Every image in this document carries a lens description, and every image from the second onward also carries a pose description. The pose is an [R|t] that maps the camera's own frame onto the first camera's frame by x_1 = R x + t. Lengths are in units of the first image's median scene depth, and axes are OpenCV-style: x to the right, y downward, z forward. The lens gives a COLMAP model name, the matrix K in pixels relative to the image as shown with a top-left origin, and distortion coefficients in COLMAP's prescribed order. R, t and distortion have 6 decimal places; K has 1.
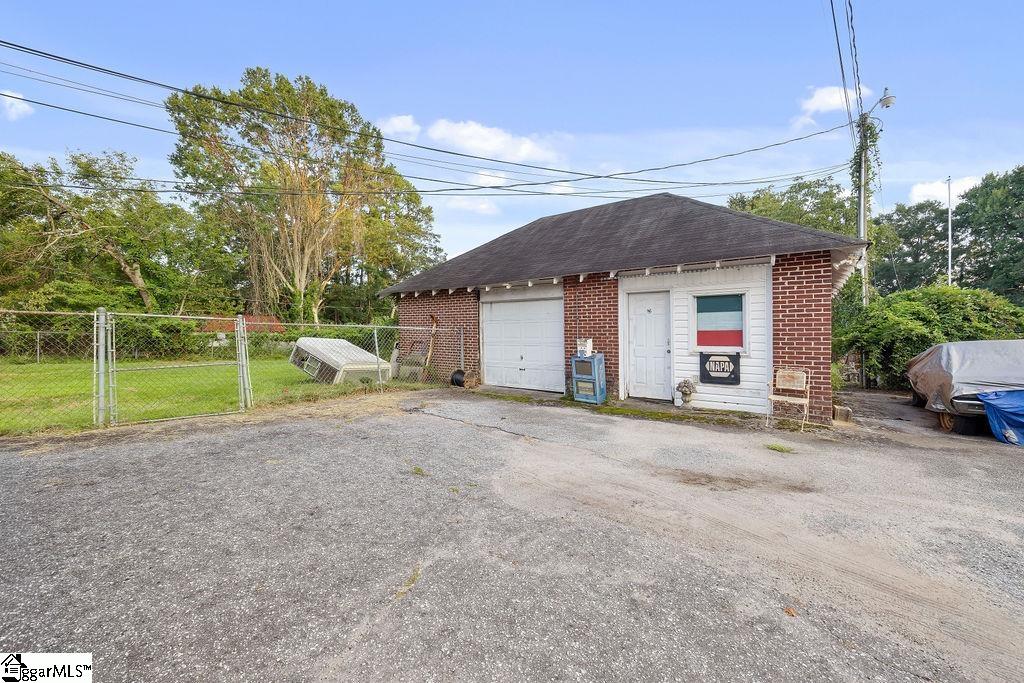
lens RADIAL K [[395.3, 0, 531.2], [0, 395.3, 336.4], [0, 0, 1]] dist [0.002403, -0.000395]
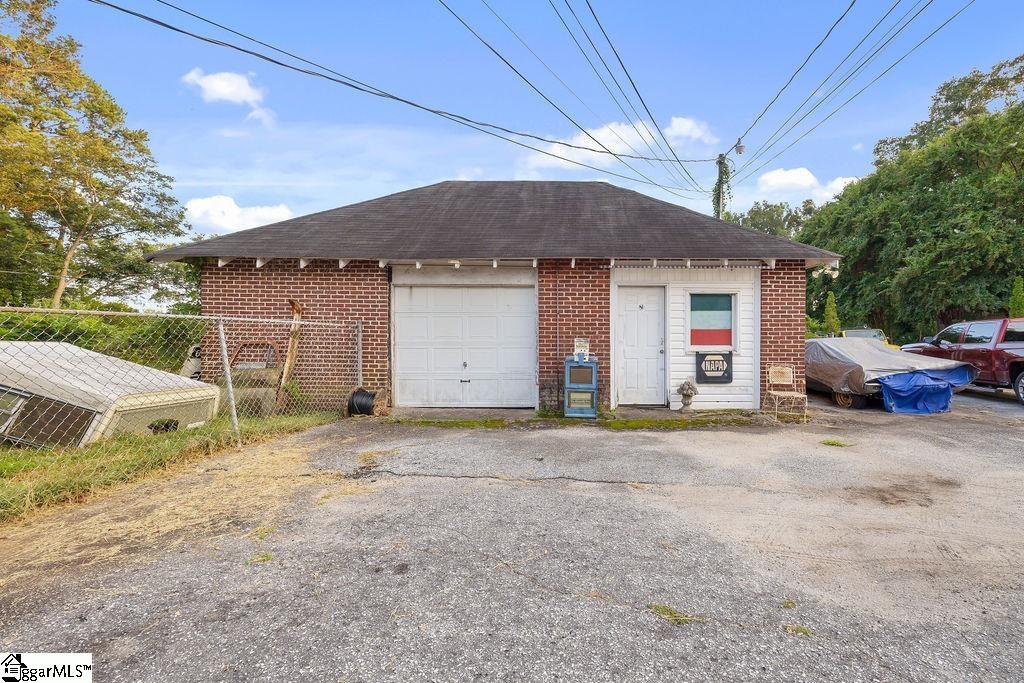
lens RADIAL K [[395.3, 0, 526.3], [0, 395.3, 322.4], [0, 0, 1]] dist [0.002403, -0.000395]
pose [[0.810395, 0.013384, 0.585731, -0.425989], [0.000089, 0.999736, -0.022967, -0.008371], [-0.585884, 0.018664, 0.810180, 0.411209]]
